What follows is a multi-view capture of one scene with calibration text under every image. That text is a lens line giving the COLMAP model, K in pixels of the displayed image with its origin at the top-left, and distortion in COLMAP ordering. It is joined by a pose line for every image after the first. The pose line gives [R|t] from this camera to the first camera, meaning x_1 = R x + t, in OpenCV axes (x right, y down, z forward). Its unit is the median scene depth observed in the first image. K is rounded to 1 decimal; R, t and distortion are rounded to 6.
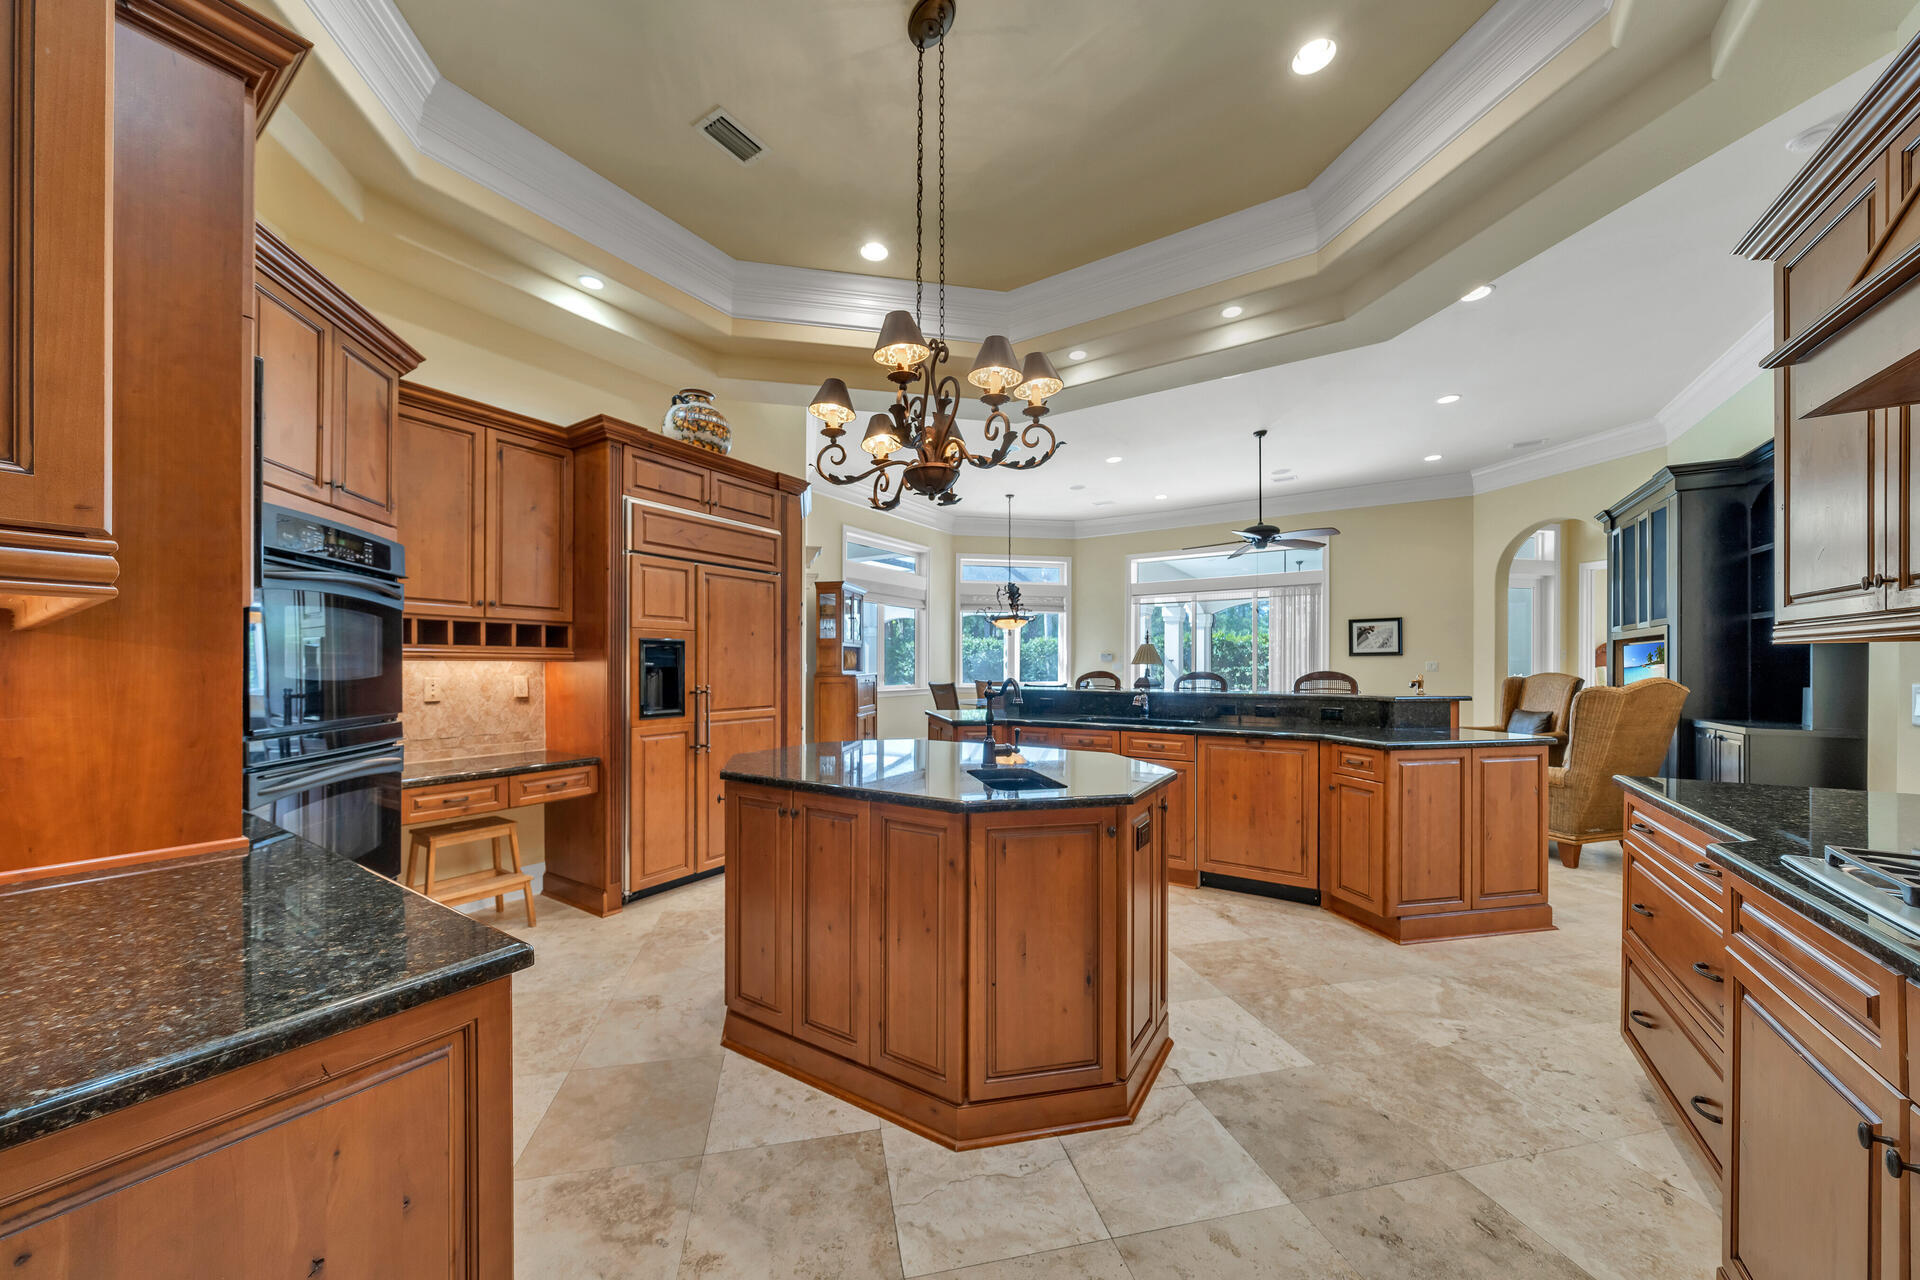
lens RADIAL K [[673.5, 0, 953.2], [0, 673.5, 666.0], [0, 0, 1]] dist [-0.000133, -0.000154]
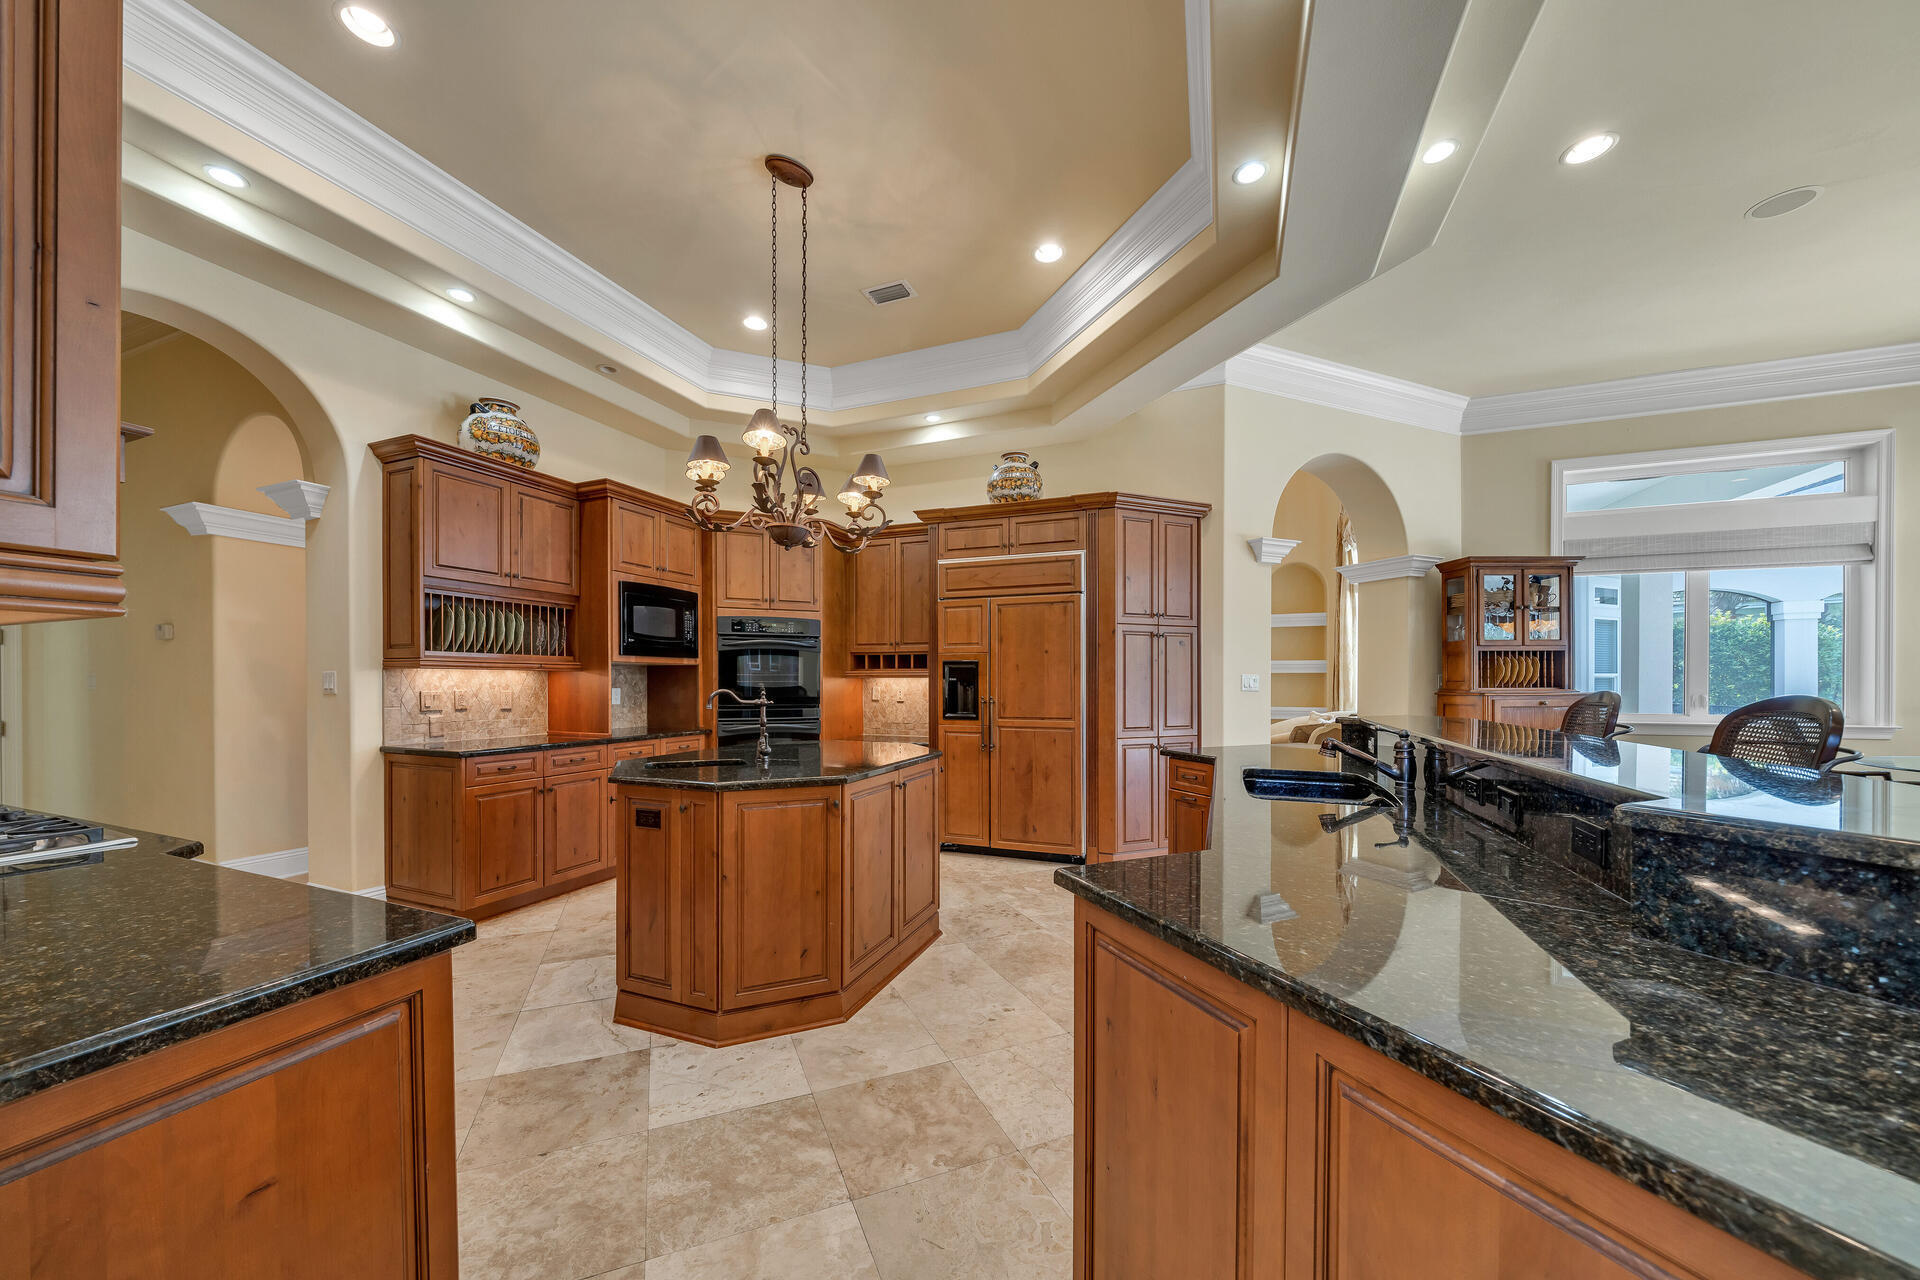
lens RADIAL K [[673.5, 0, 940.8], [0, 673.5, 684.5], [0, 0, 1]] dist [-0.000133, -0.000154]
pose [[0.175003, 0.005517, -0.984552, 0.860326], [-0.000415, 0.999985, 0.005530, 0.000762], [0.984568, -0.000559, 0.175002, 0.713324]]
